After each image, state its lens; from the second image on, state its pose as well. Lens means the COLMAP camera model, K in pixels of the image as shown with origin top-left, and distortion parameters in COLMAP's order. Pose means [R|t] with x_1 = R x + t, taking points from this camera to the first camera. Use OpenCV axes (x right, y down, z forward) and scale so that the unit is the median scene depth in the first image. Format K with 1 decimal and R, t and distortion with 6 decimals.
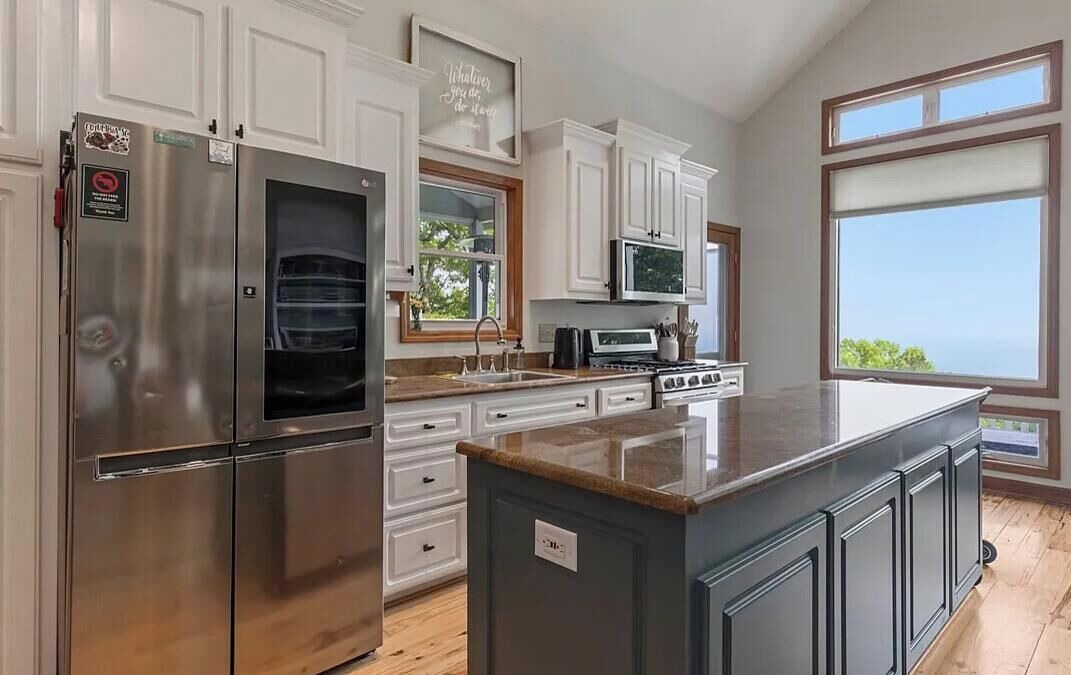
lens RADIAL K [[604.2, 0, 535.5], [0, 604.2, 337.5], [0, 0, 1]] dist [-0.003837, -0.000208]
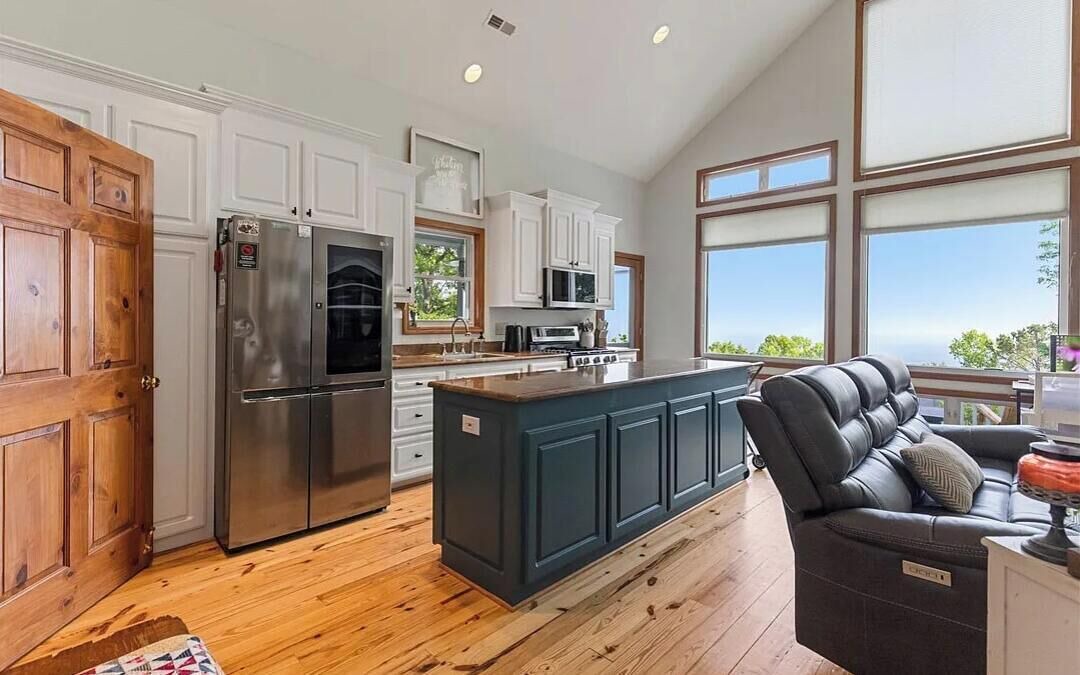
lens RADIAL K [[499.7, 0, 543.1], [0, 499.7, 327.7], [0, 0, 1]] dist [0.001353, -0.000004]
pose [[0.998926, 0.002651, 0.046249, 0.069881], [-0.002158, 0.999940, -0.010709, 0.003619], [-0.046275, 0.010598, 0.998873, -0.274383]]
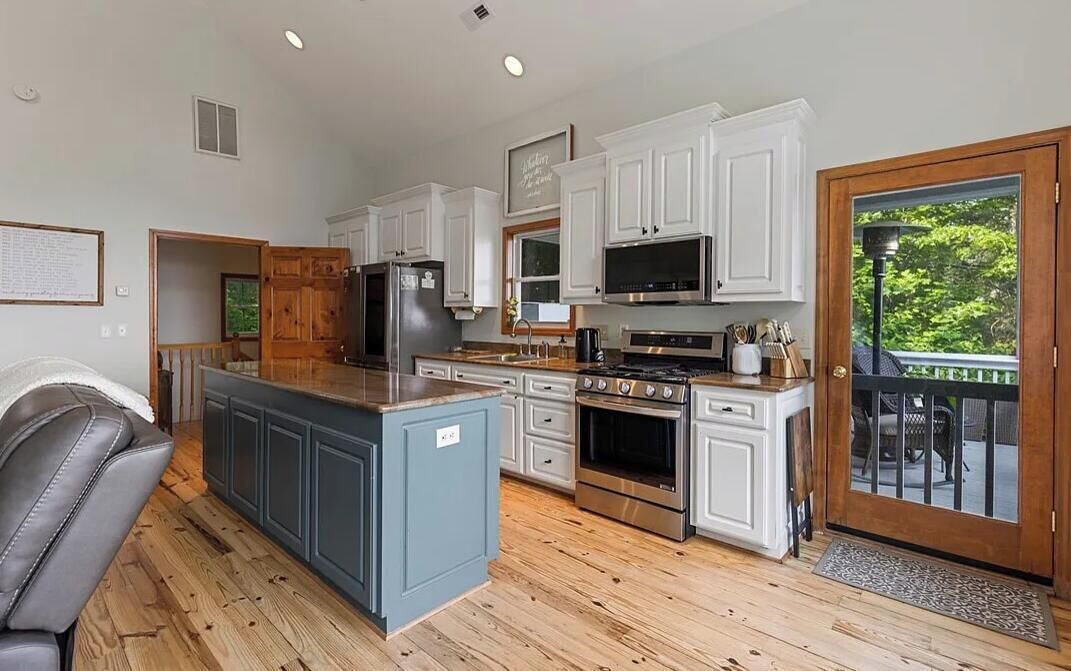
lens RADIAL K [[495.5, 0, 538.5], [0, 495.5, 325.8], [0, 0, 1]] dist [0.001353, -0.000004]
pose [[0.073298, 0.010097, -0.997259, 1.064217], [-0.030488, 0.999504, 0.007879, -0.025768], [0.996844, 0.029827, 0.073570, 0.861462]]
